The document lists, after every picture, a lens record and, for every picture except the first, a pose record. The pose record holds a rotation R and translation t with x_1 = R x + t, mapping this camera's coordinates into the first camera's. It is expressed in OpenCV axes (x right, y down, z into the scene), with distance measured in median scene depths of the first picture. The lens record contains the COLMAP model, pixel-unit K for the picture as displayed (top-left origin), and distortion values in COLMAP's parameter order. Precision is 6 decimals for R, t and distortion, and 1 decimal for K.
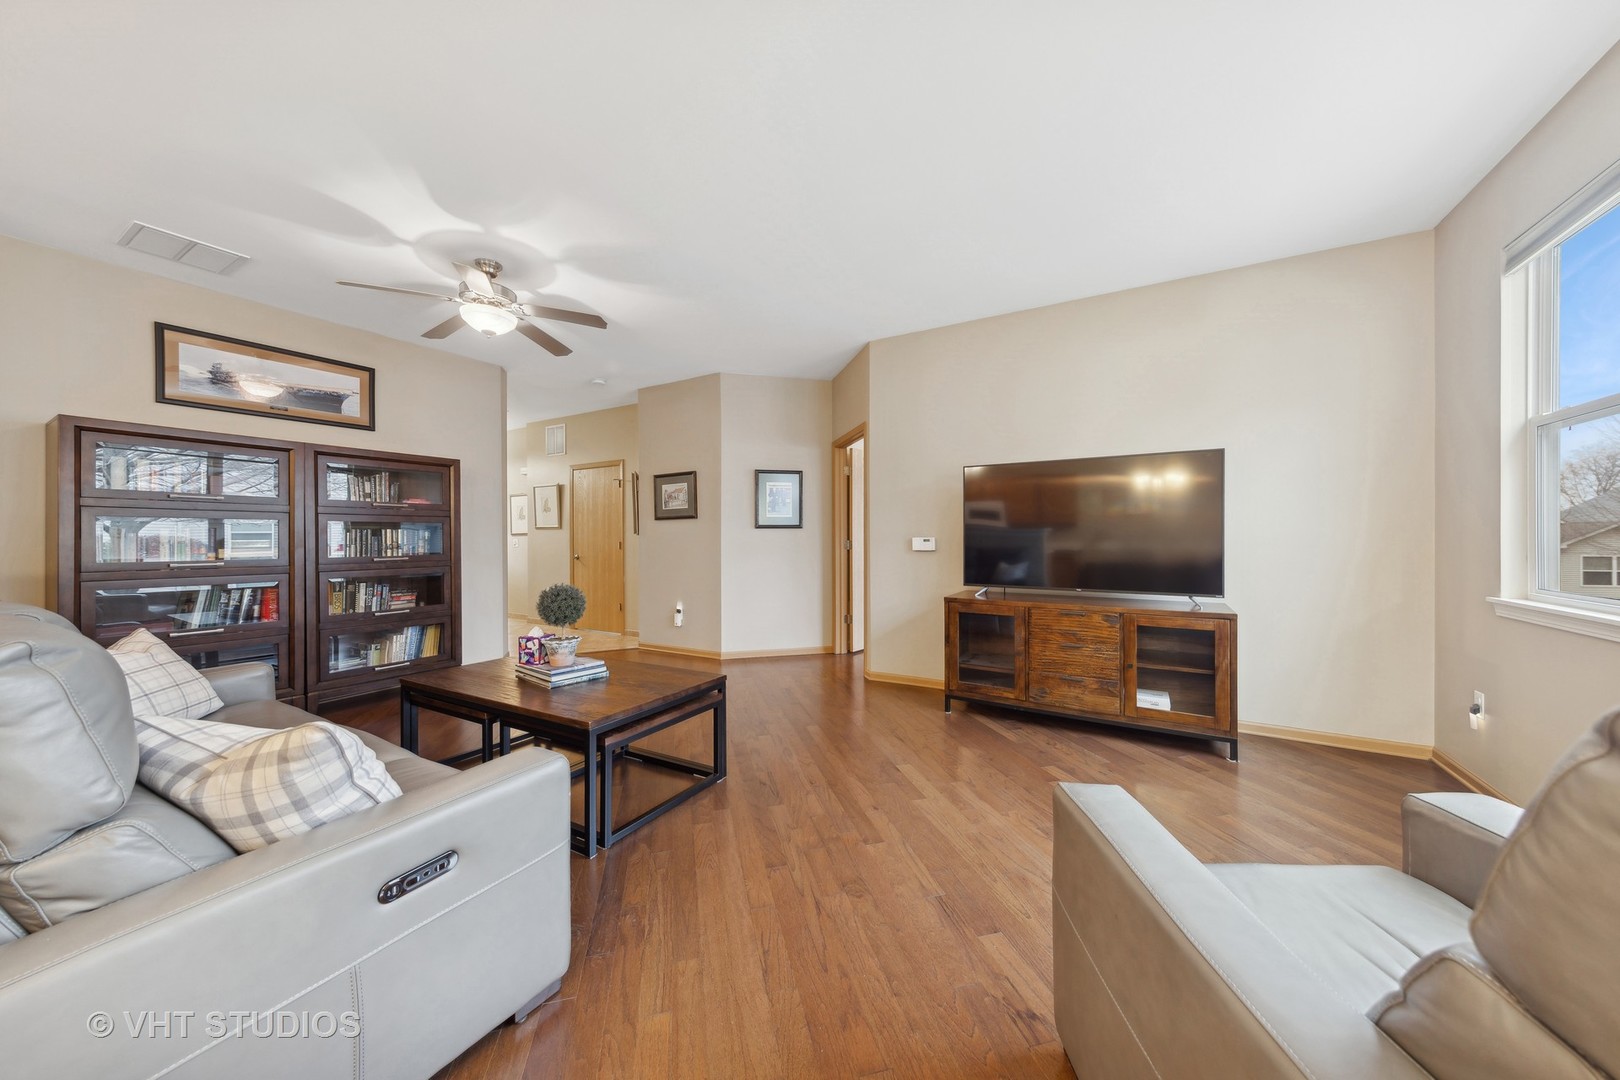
lens RADIAL K [[554.7, 0, 806.5], [0, 554.7, 535.2], [0, 0, 1]] dist [0.006334, -0.000397]
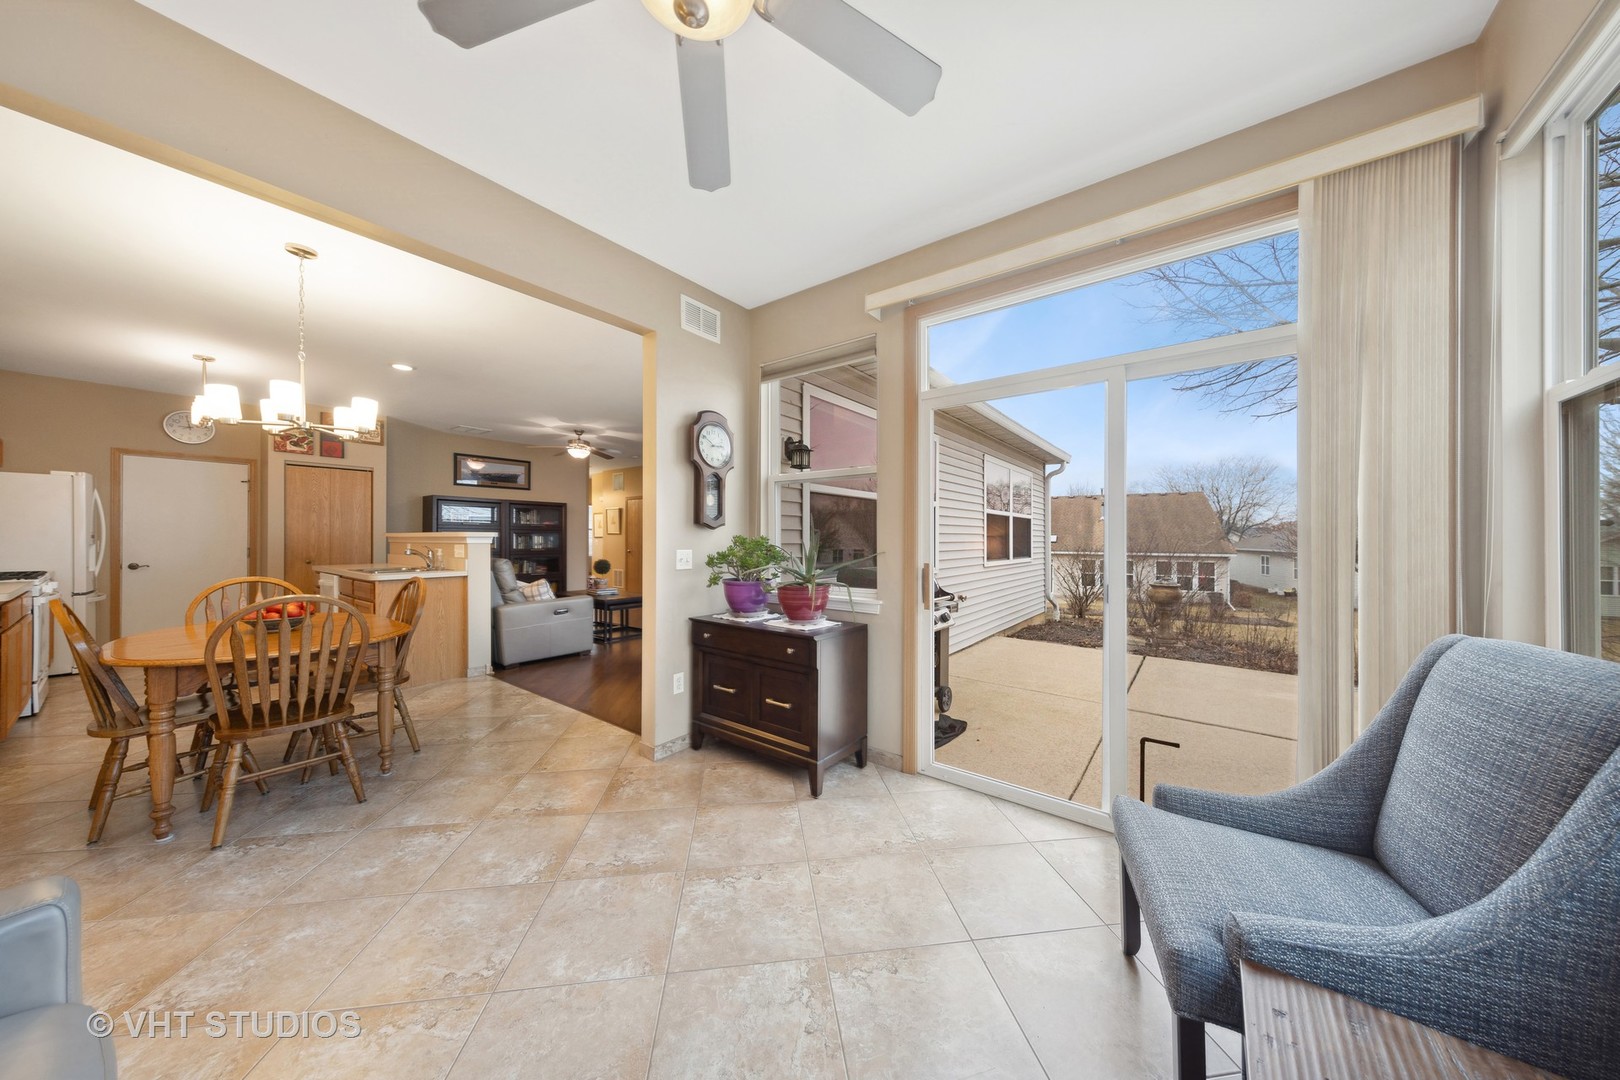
lens RADIAL K [[521.2, 0, 804.5], [0, 521.2, 535.2], [0, 0, 1]] dist [0.012355, -0.000032]
pose [[0.992570, 0.010232, -0.121247, 0.529111], [-0.010361, 0.999946, -0.000429, -0.022555], [0.121237, 0.001682, 0.992622, -0.883269]]
